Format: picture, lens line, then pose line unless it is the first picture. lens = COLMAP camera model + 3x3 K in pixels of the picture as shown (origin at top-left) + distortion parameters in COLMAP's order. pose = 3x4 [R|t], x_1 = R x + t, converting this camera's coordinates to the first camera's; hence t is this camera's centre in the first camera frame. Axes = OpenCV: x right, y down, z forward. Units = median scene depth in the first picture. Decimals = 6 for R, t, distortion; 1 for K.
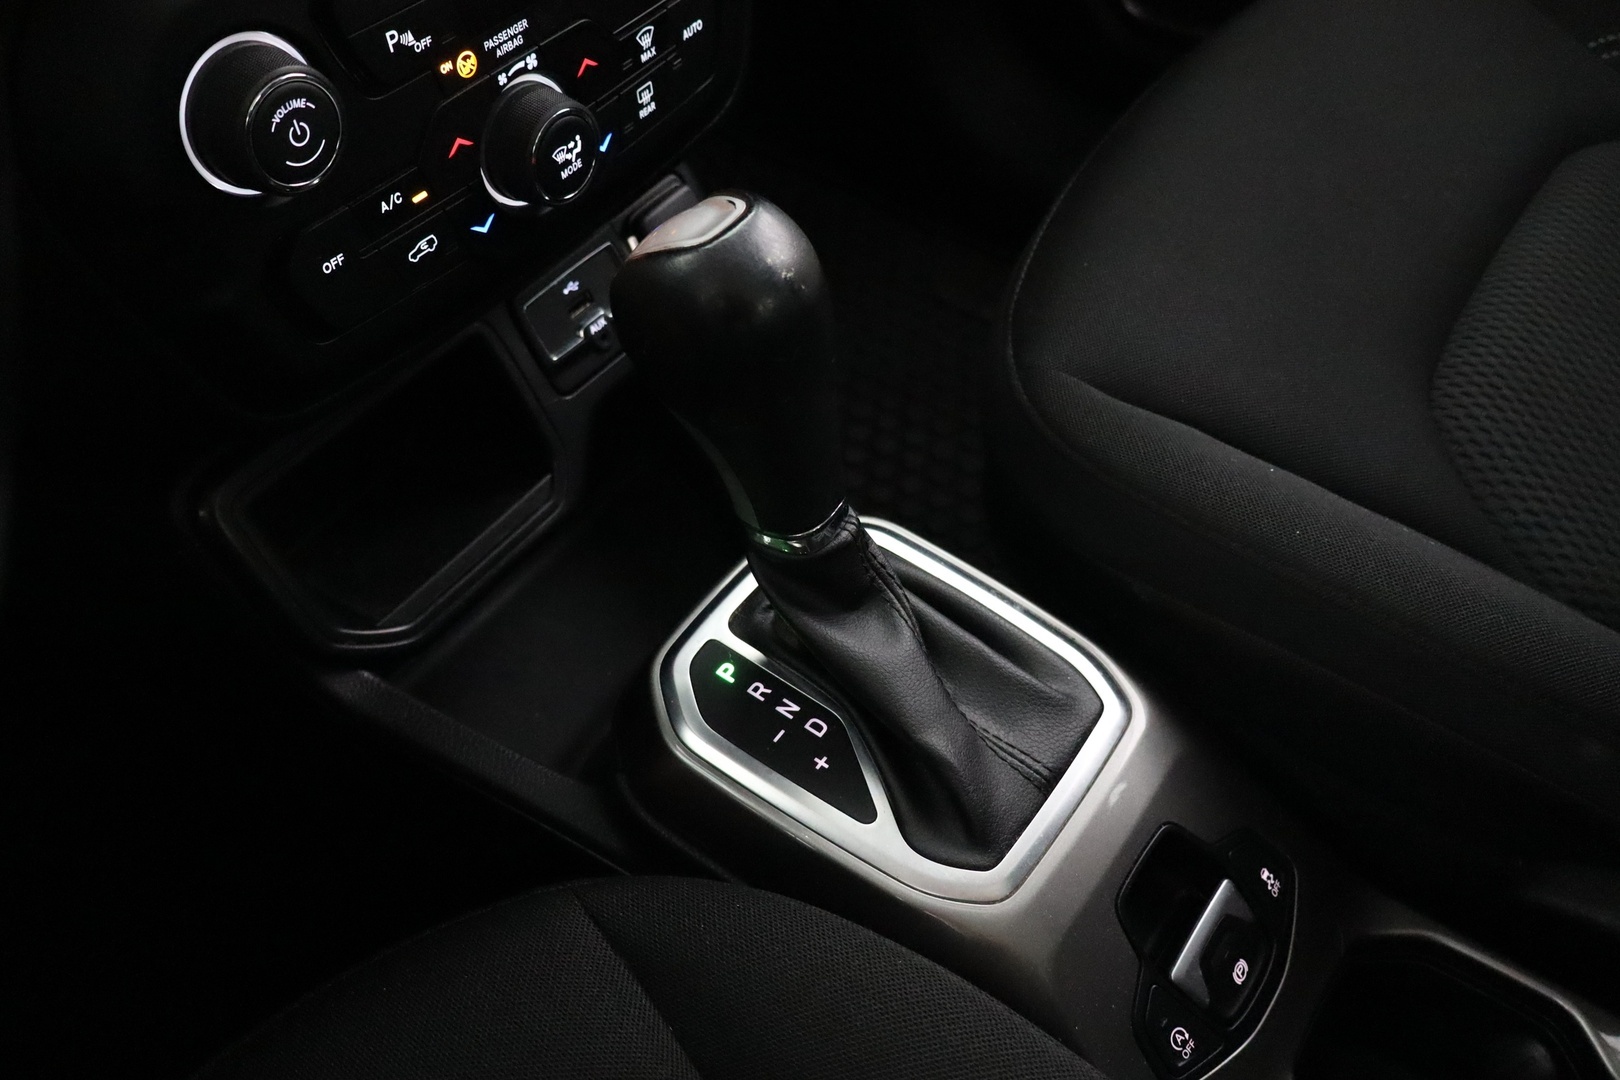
lens RADIAL K [[1356.7, 0, 810.5], [0, 1356.7, 540.6], [0, 0, 1]] dist [-0.014487, -0.004536]
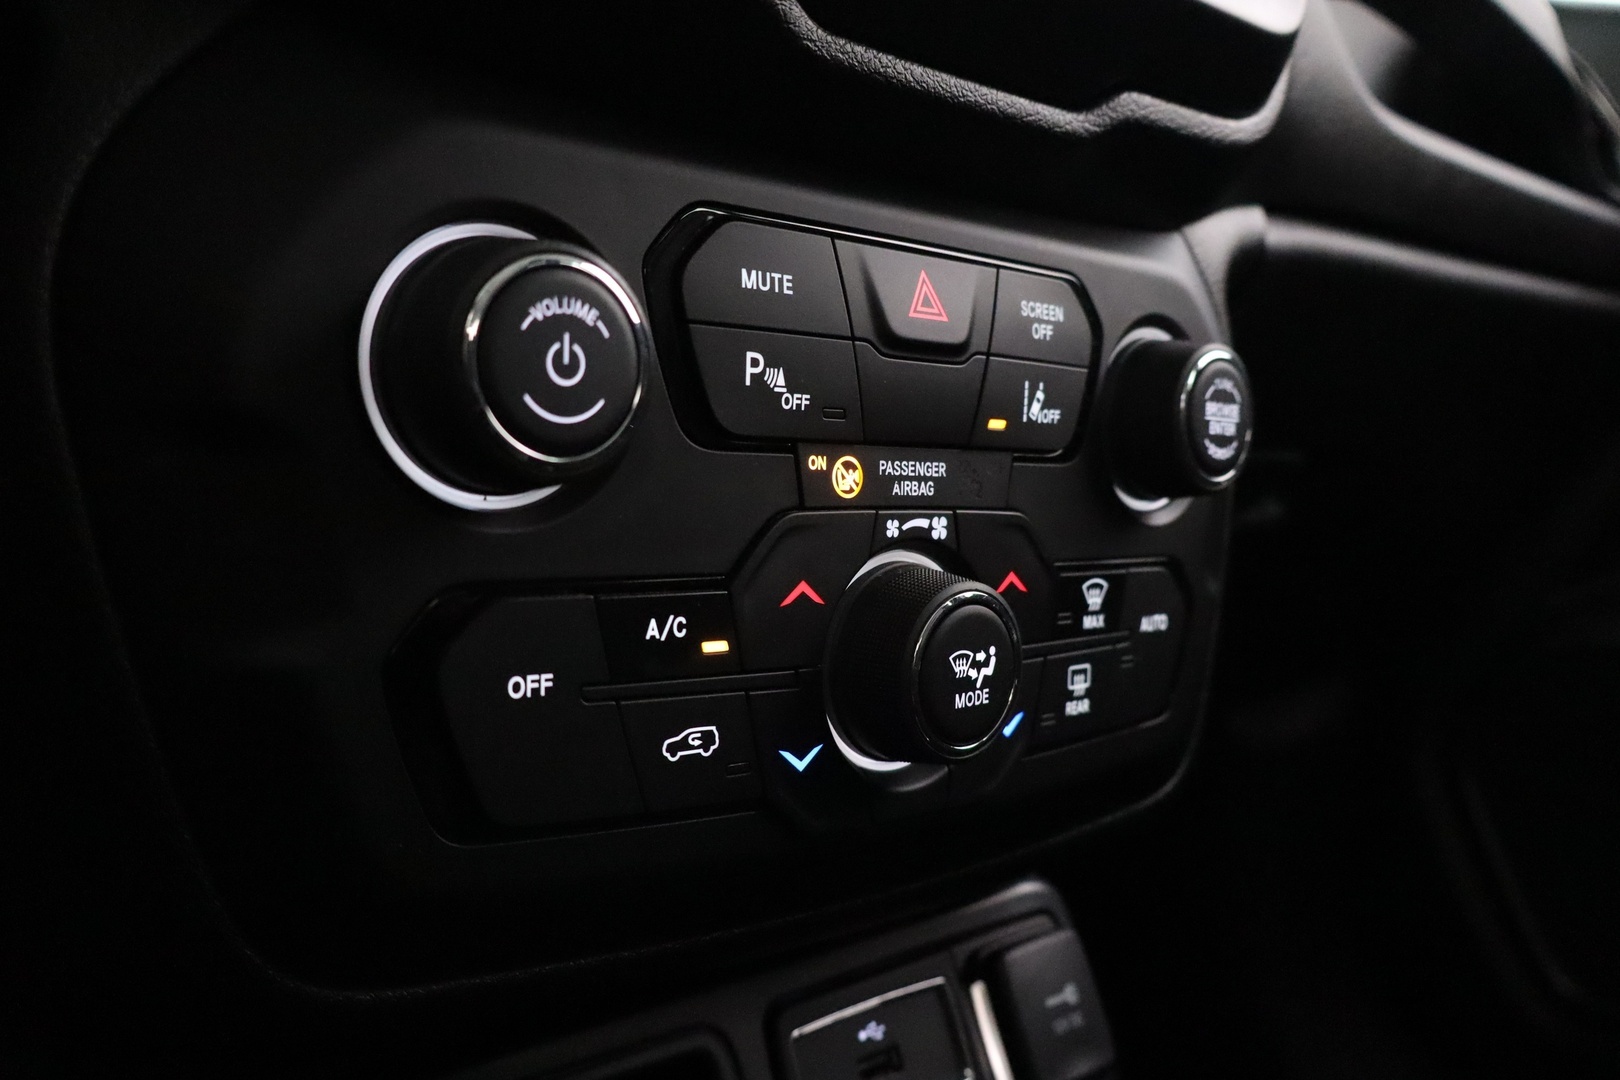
lens RADIAL K [[1356.7, 0, 809.0], [0, 1356.7, 536.9], [0, 0, 1]] dist [-0.014487, -0.004536]
pose [[0.975878, 0.101526, -0.193272, -0.146199], [-0.206814, 0.713465, -0.669474, 0.074211], [0.069924, 0.693297, 0.717252, 0.564228]]
